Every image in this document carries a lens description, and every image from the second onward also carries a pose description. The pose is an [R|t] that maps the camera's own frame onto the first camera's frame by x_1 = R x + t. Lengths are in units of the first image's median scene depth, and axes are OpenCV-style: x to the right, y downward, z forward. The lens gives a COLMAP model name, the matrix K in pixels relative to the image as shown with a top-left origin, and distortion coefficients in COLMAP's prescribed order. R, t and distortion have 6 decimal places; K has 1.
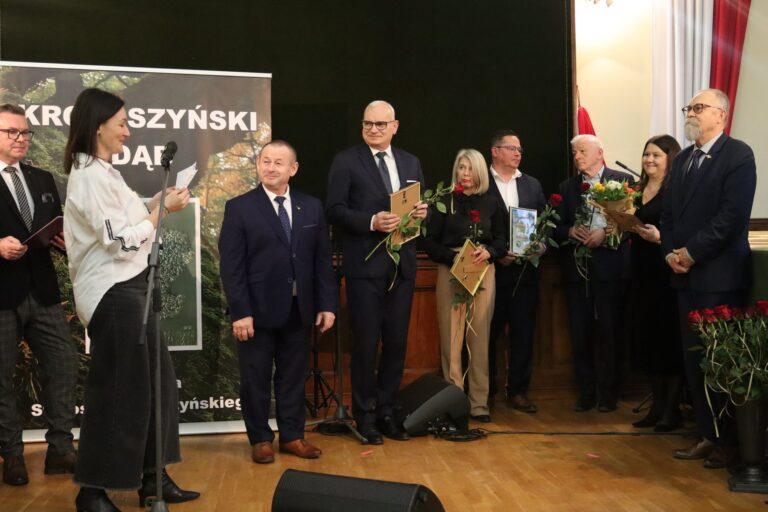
lens RADIAL K [[993.6, 0, 391.4], [0, 993.6, 257.0], [0, 0, 1]] dist [-0.065307, 0.091595]
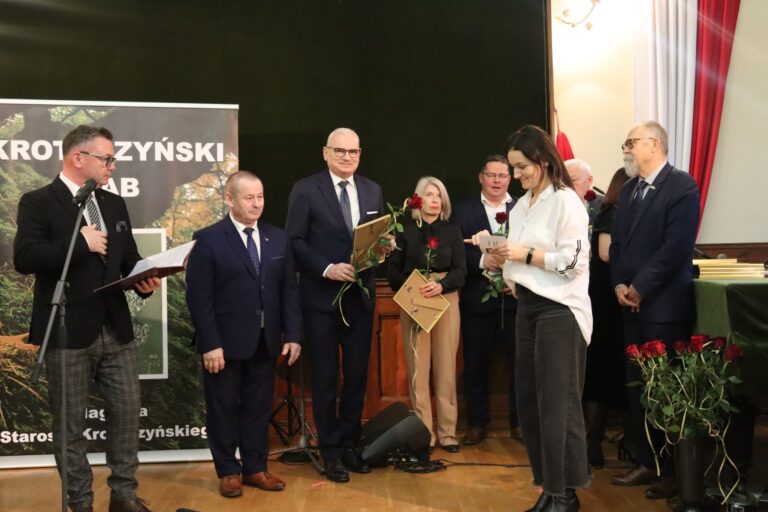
lens RADIAL K [[993.6, 0, 391.4], [0, 993.6, 257.0], [0, 0, 1]] dist [-0.065307, 0.091595]
pose [[0.997048, -0.004557, -0.076649, 0.114582], [0.003497, 0.999896, -0.013962, -0.015597], [0.076704, 0.013653, 0.996960, 0.006819]]
